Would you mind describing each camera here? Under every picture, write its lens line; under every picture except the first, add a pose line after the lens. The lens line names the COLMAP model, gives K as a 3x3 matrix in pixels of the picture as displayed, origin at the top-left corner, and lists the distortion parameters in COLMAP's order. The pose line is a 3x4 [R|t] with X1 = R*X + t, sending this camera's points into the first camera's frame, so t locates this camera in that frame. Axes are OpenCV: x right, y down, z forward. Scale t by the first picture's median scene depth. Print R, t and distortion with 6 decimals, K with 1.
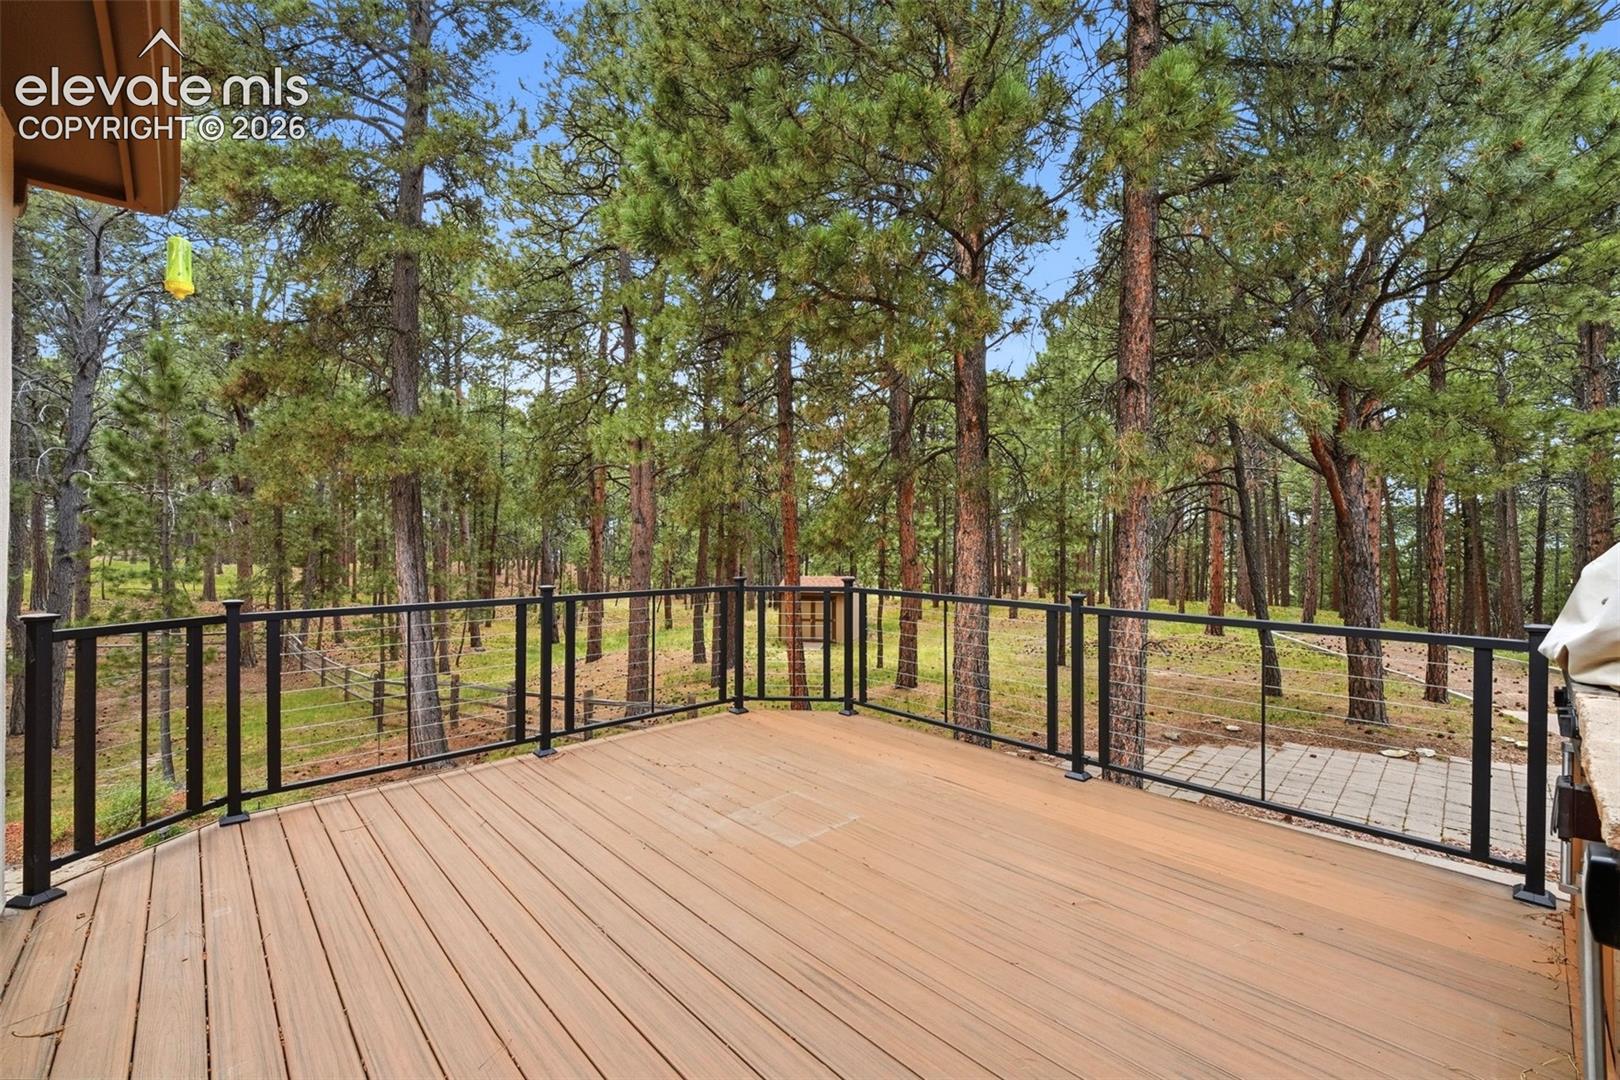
lens RADIAL K [[678.1, 0, 814.0], [0, 678.1, 546.1], [0, 0, 1]] dist [0.010016, -0.012965]
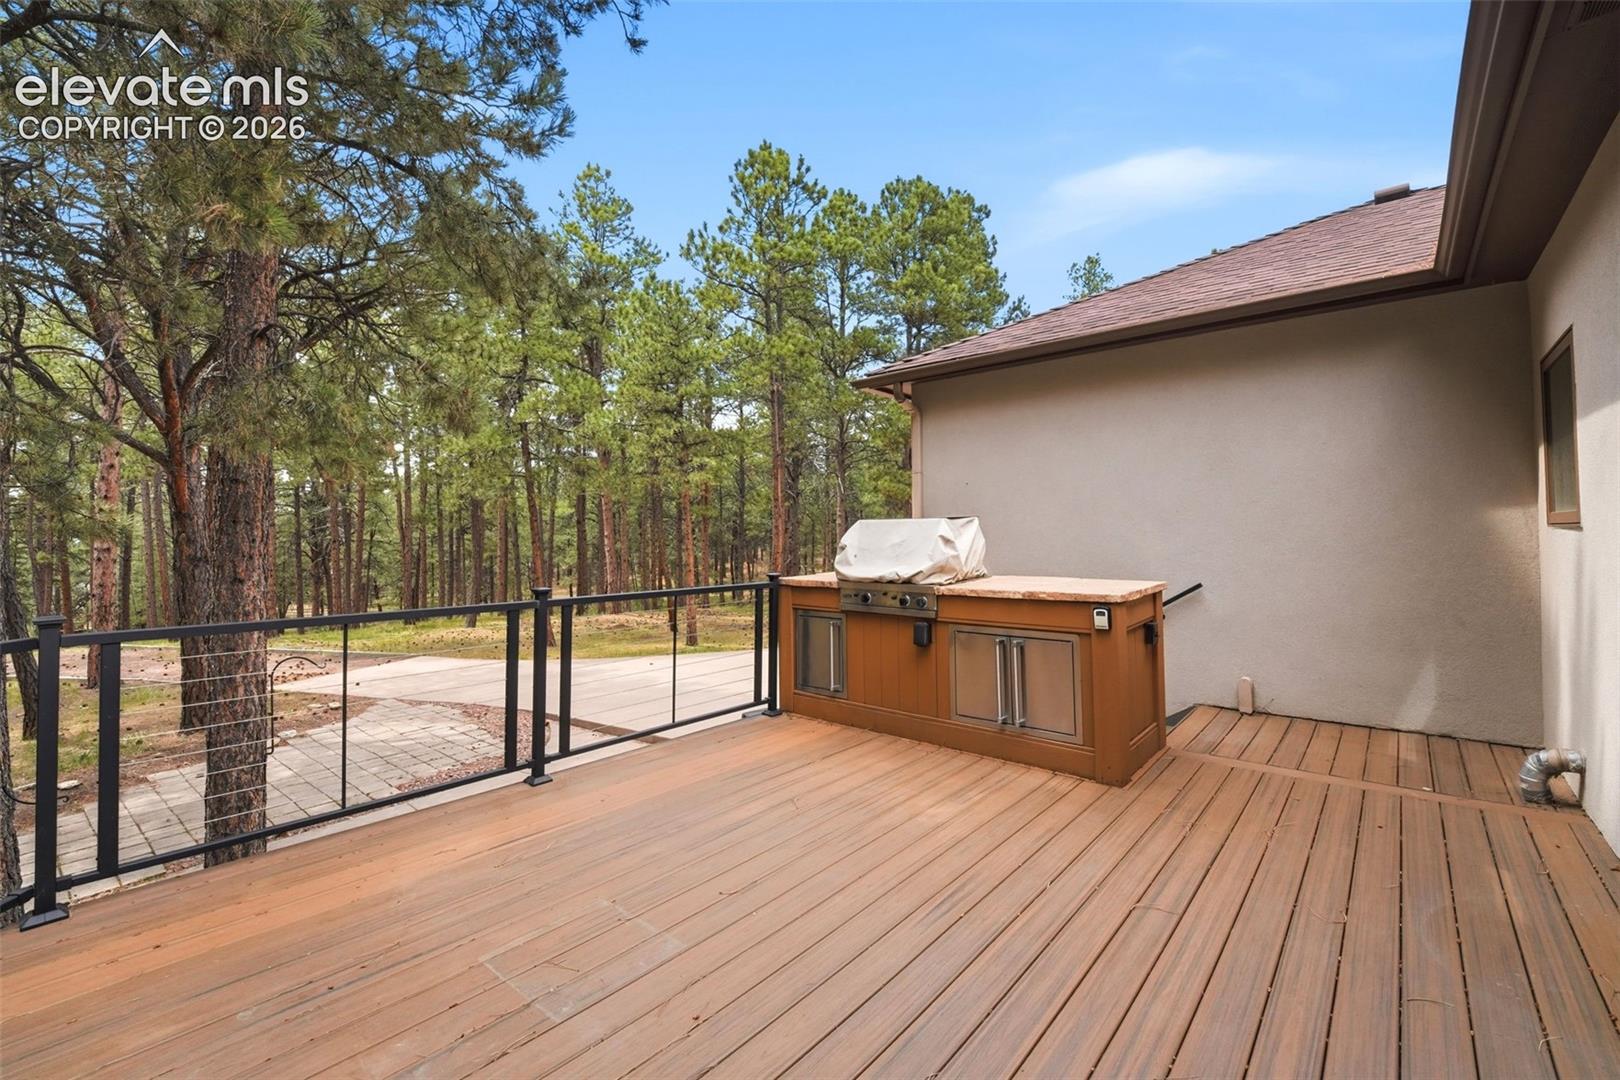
lens RADIAL K [[678.1, 0, 814.0], [0, 678.1, 546.1], [0, 0, 1]] dist [0.010016, -0.012965]
pose [[-0.112824, -0.018816, 0.993437, -0.776154], [0.008805, 0.999762, 0.019935, -0.006919], [-0.993576, 0.010997, -0.112632, 0.935734]]
